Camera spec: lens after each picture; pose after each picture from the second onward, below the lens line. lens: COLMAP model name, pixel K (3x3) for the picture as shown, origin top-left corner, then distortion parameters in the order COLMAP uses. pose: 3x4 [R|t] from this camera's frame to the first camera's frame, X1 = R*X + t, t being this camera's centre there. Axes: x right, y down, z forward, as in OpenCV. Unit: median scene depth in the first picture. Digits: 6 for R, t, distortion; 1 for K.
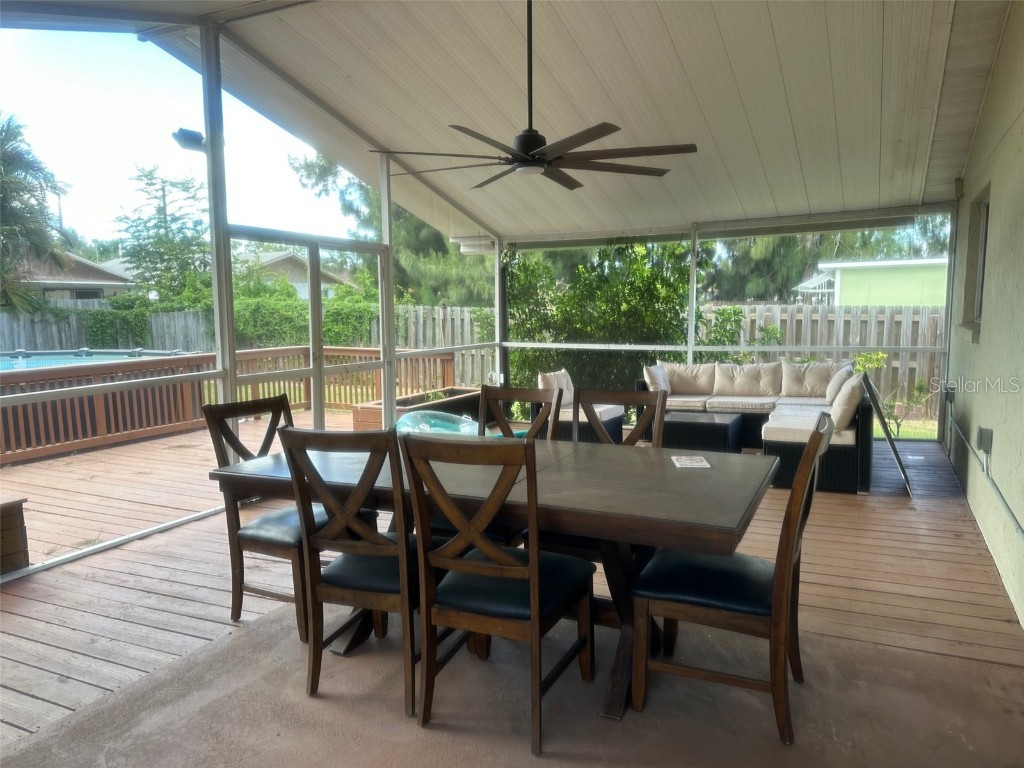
lens RADIAL K [[712.1, 0, 511.5], [0, 712.1, 387.7], [0, 0, 1]] dist [0.099905, -0.147182]
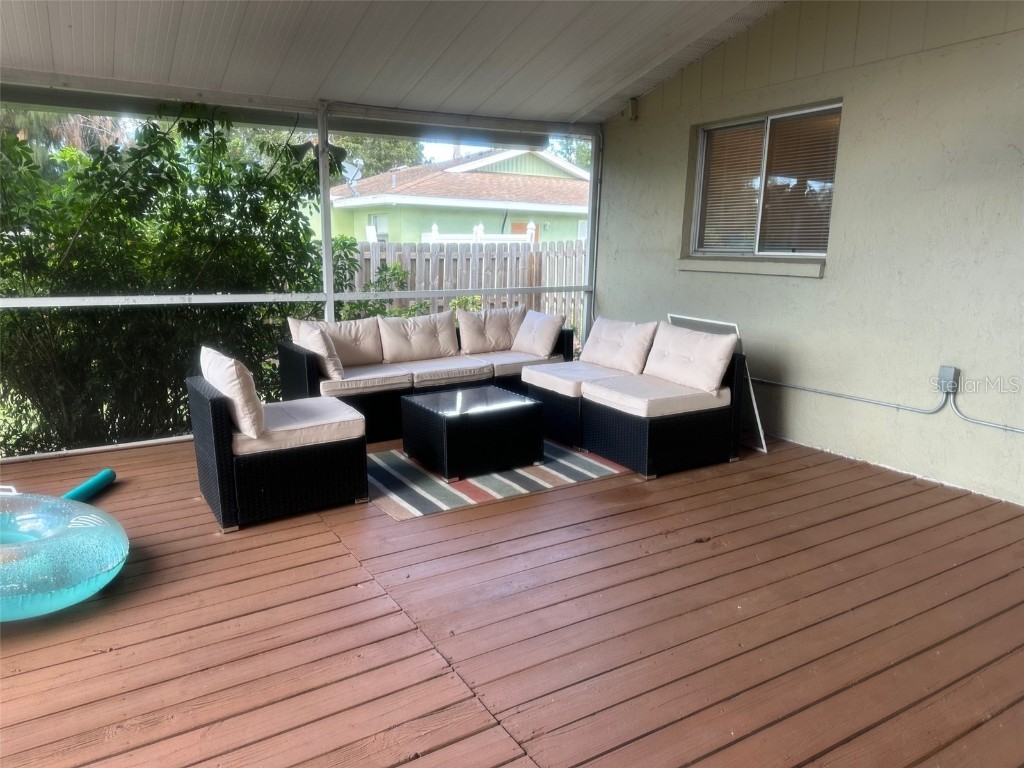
lens RADIAL K [[712.1, 0, 511.5], [0, 712.1, 387.7], [0, 0, 1]] dist [0.099905, -0.147182]
pose [[0.556090, -0.141385, 0.819008, -0.219349], [0.081271, 0.989952, 0.115714, -0.036046], [-0.827139, 0.002214, 0.561993, 0.504787]]
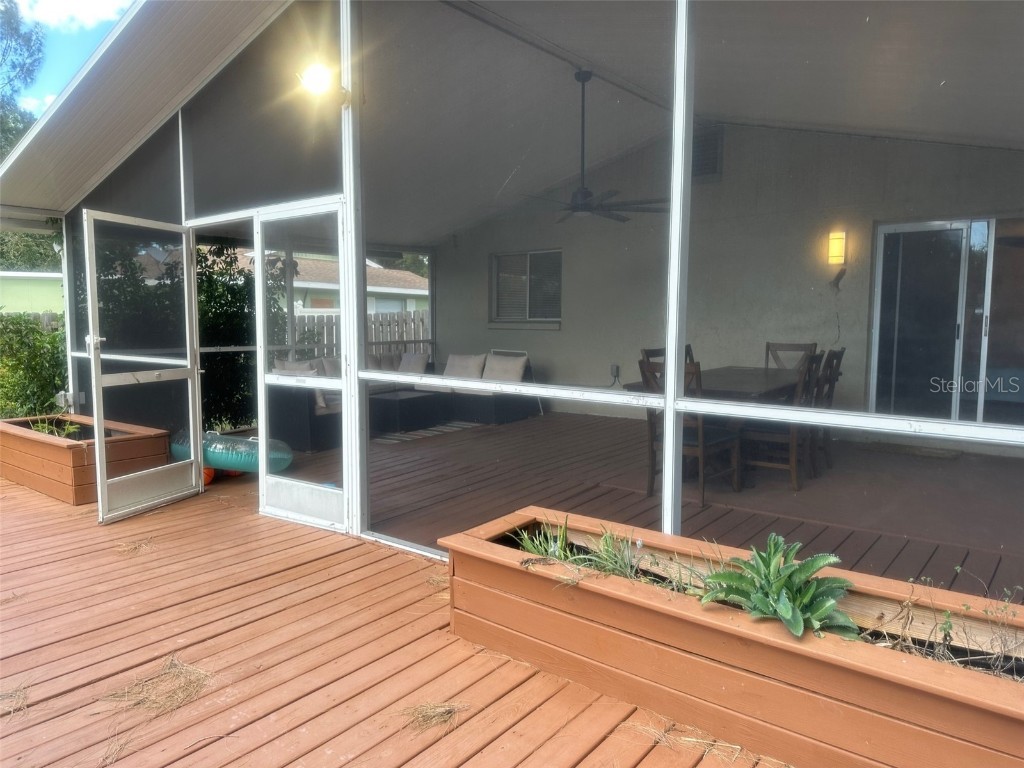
lens RADIAL K [[712.1, 0, 511.5], [0, 712.1, 387.7], [0, 0, 1]] dist [0.099905, -0.147182]
pose [[0.227657, -0.079005, 0.970531, -0.782770], [0.115241, 0.991884, 0.053711, -0.013852], [-0.966898, 0.099617, 0.234914, 0.431358]]
